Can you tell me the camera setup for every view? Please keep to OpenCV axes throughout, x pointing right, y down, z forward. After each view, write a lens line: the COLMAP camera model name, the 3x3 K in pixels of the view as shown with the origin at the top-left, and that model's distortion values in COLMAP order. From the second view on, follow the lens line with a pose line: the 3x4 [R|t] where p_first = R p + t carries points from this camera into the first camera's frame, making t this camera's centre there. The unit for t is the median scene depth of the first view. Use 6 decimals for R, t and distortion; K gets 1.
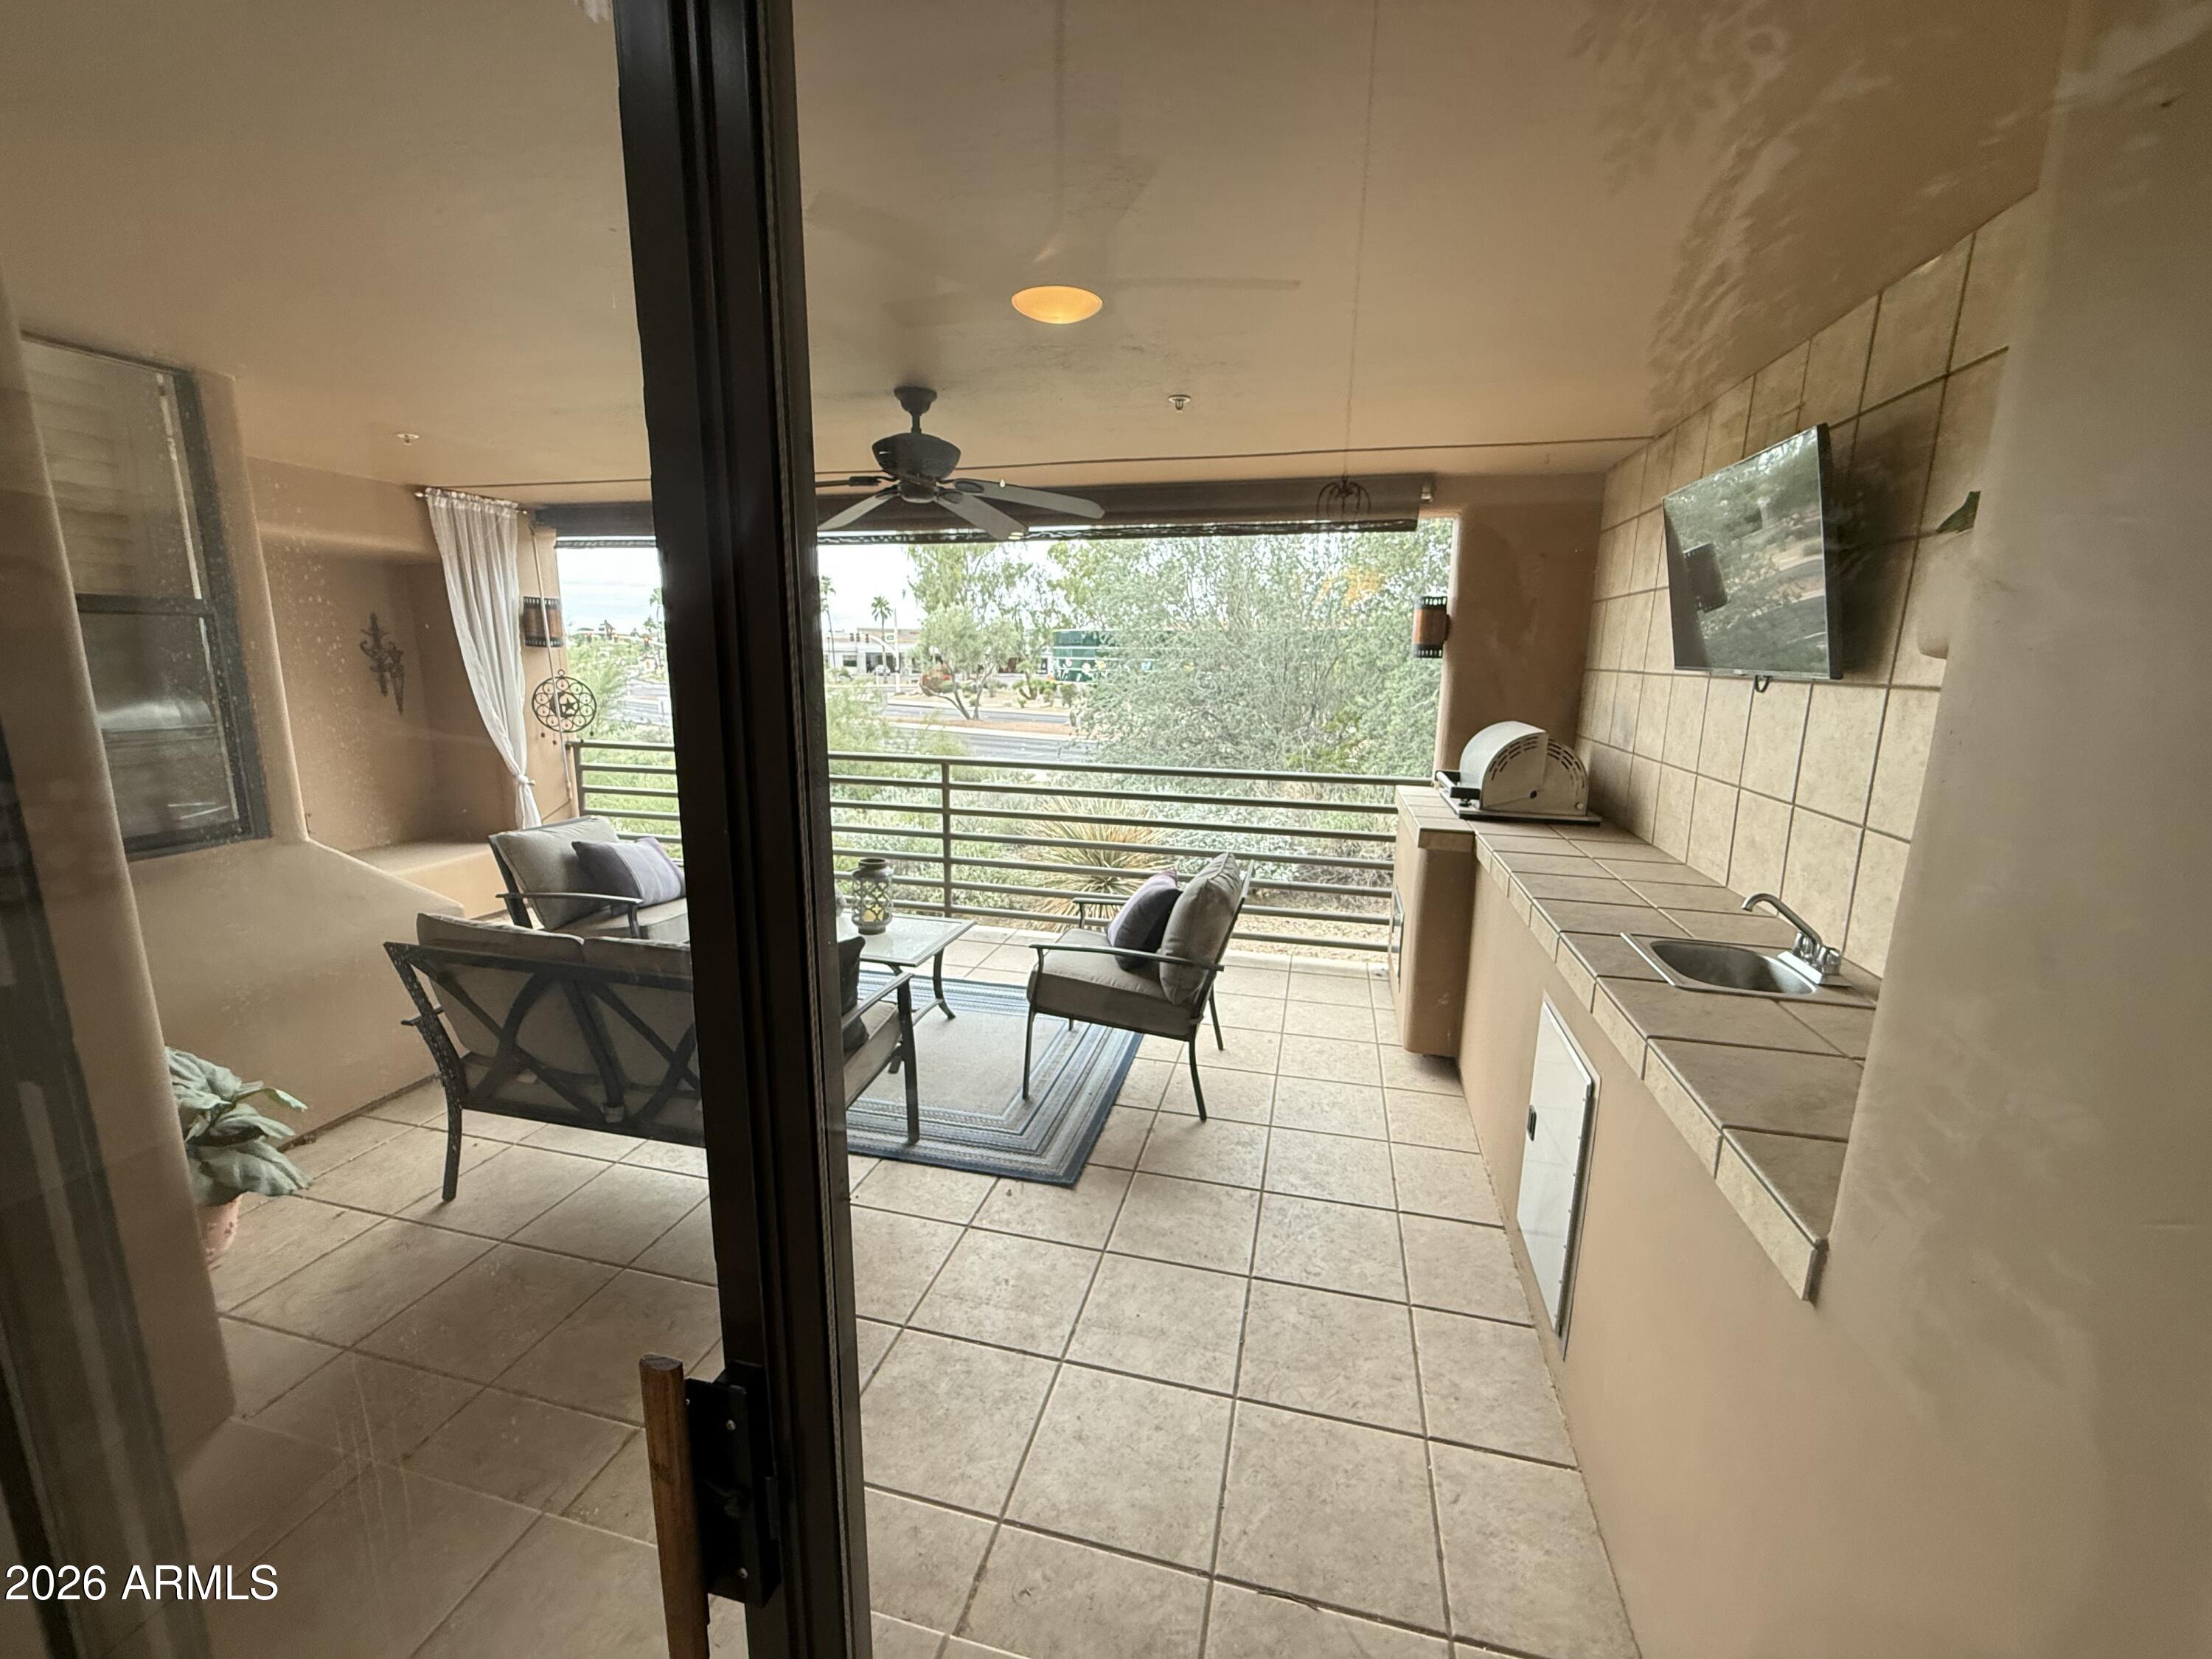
lens RADIAL K [[881.2, 0, 1104.7], [0, 881.2, 827.2], [0, 0, 1]] dist [-0.000241, -0.000309]
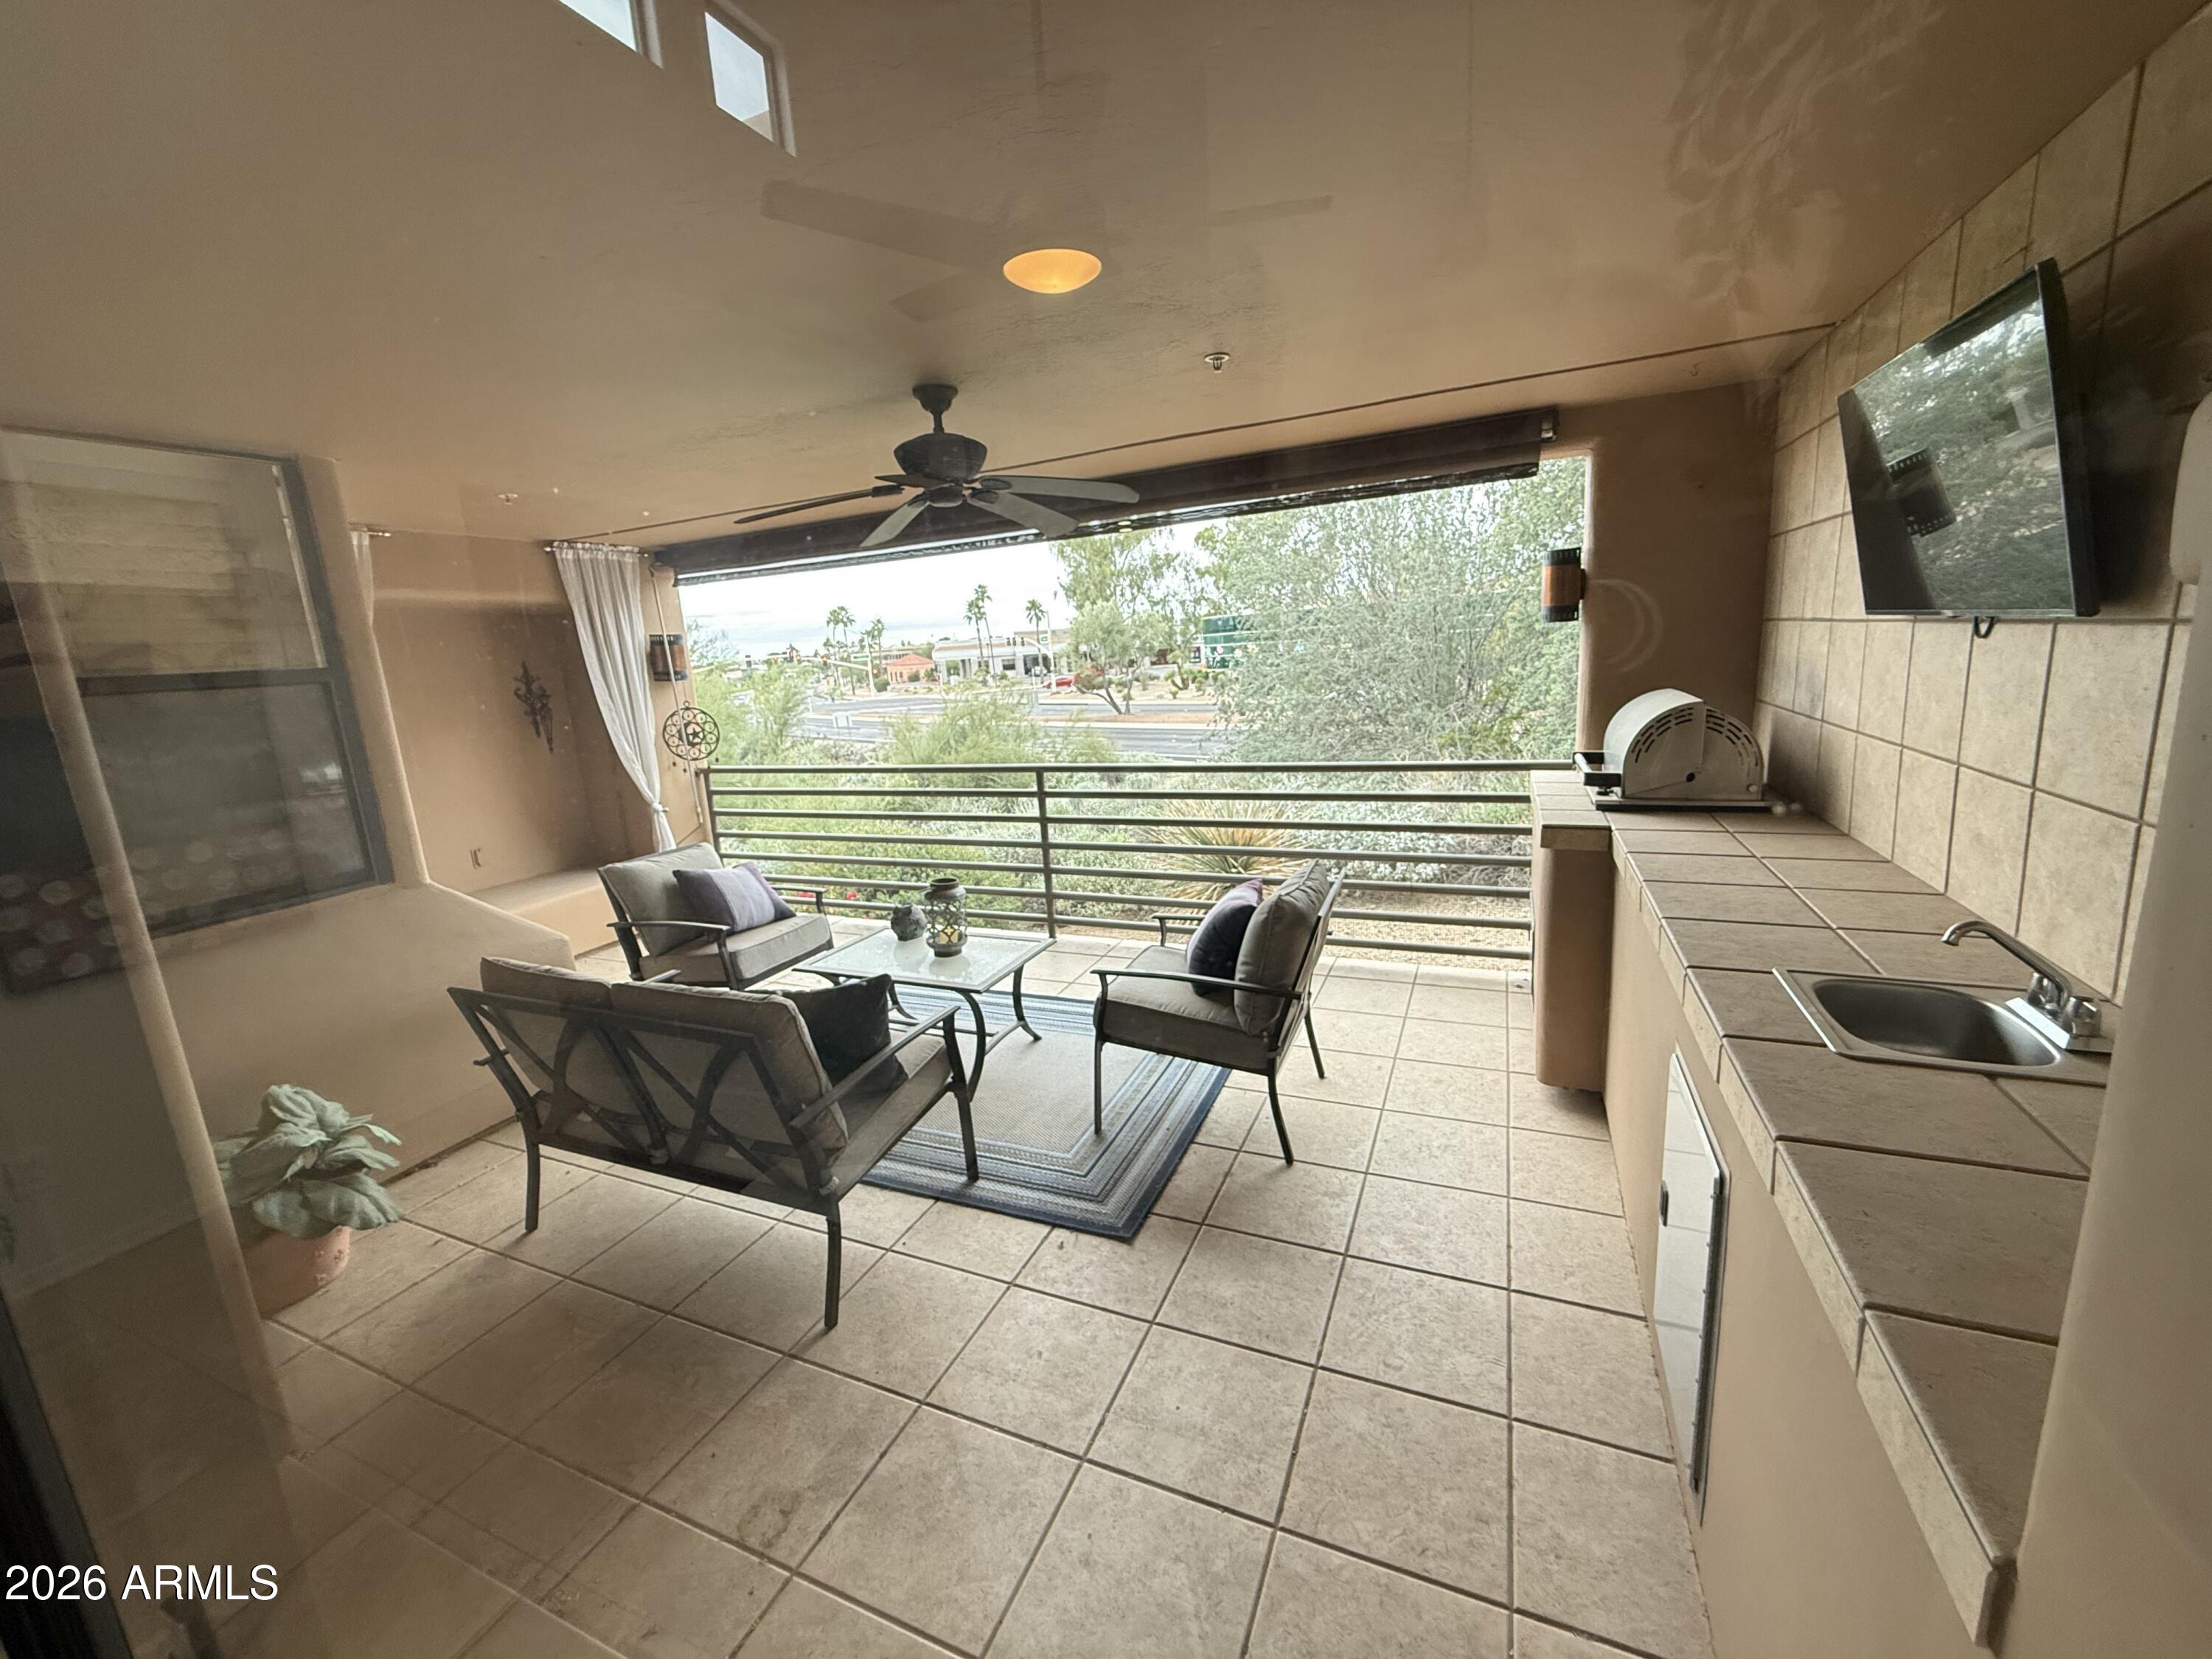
lens RADIAL K [[881.2, 0, 1104.7], [0, 881.2, 827.2], [0, 0, 1]] dist [-0.000241, -0.000309]
pose [[0.982279, -0.042600, -0.182521, 0.115765], [0.044636, 0.998978, 0.007059, -0.025428], [0.182033, -0.015081, 0.983177, 0.101405]]
